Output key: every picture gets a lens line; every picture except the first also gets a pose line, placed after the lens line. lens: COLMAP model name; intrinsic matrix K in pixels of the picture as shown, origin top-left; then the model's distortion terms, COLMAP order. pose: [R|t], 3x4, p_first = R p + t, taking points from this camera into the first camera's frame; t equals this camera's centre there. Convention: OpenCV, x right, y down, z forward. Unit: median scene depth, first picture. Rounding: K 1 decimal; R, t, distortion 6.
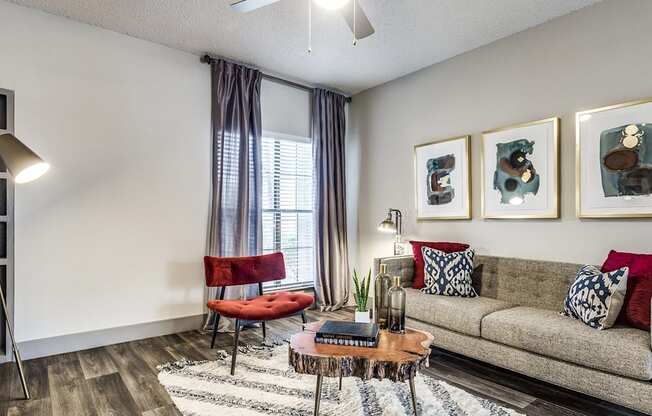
lens RADIAL K [[372.3, 0, 317.9], [0, 372.3, 220.6], [0, 0, 1]] dist [0.000615, 0.005550]
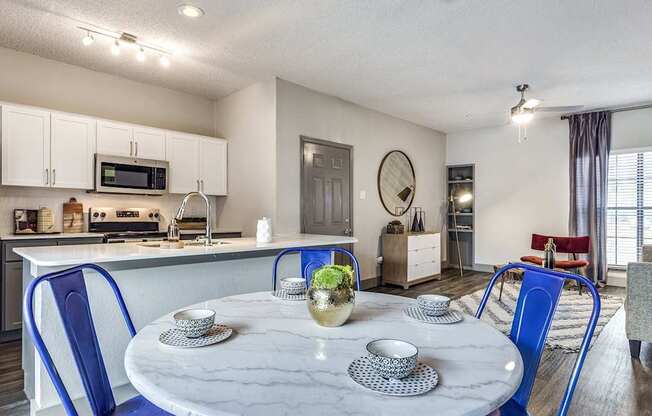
lens RADIAL K [[372.3, 0, 321.1], [0, 372.3, 211.8], [0, 0, 1]] dist [0.000615, 0.005550]
pose [[0.148561, -0.000915, -0.988903, 1.265424], [-0.001732, 0.999998, -0.001185, -0.013657], [0.988902, 0.001889, 0.148559, -0.332098]]
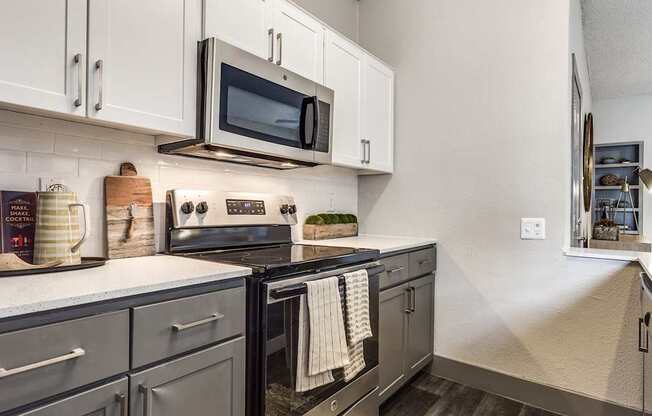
lens RADIAL K [[364.8, 0, 323.9], [0, 364.8, 205.3], [0, 0, 1]] dist [0.005989, 0.003878]
pose [[0.258527, -0.000798, -0.966004, 0.445550], [-0.008235, 0.999962, -0.003030, -0.007583], [0.965969, 0.008738, 0.258510, -0.829227]]
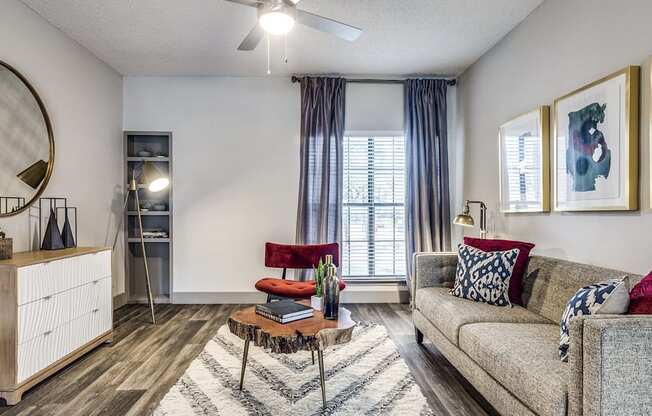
lens RADIAL K [[372.3, 0, 314.7], [0, 372.3, 219.3], [0, 0, 1]] dist [0.000615, 0.005550]
pose [[0.808090, 0.007804, -0.589007, 0.495600], [0.001368, 0.999885, 0.015124, -0.001090], [0.589057, -0.013028, 0.807986, 0.070942]]
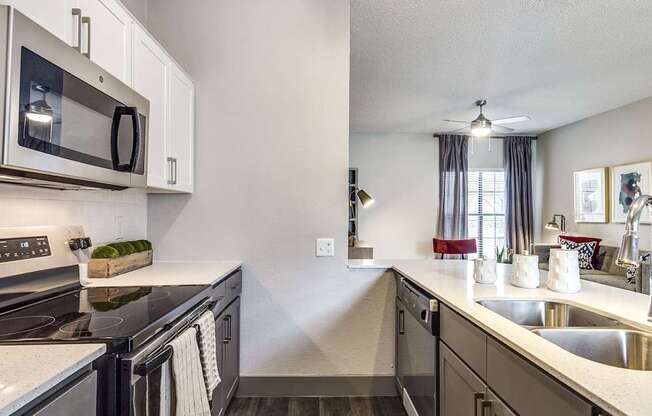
lens RADIAL K [[372.3, 0, 326.6], [0, 372.3, 212.3], [0, 0, 1]] dist [0.000615, 0.005550]
pose [[0.814634, 0.002023, -0.579971, 0.372574], [-0.002851, 0.999996, -0.000517, -0.042824], [0.579968, 0.002075, 0.814637, -0.932660]]
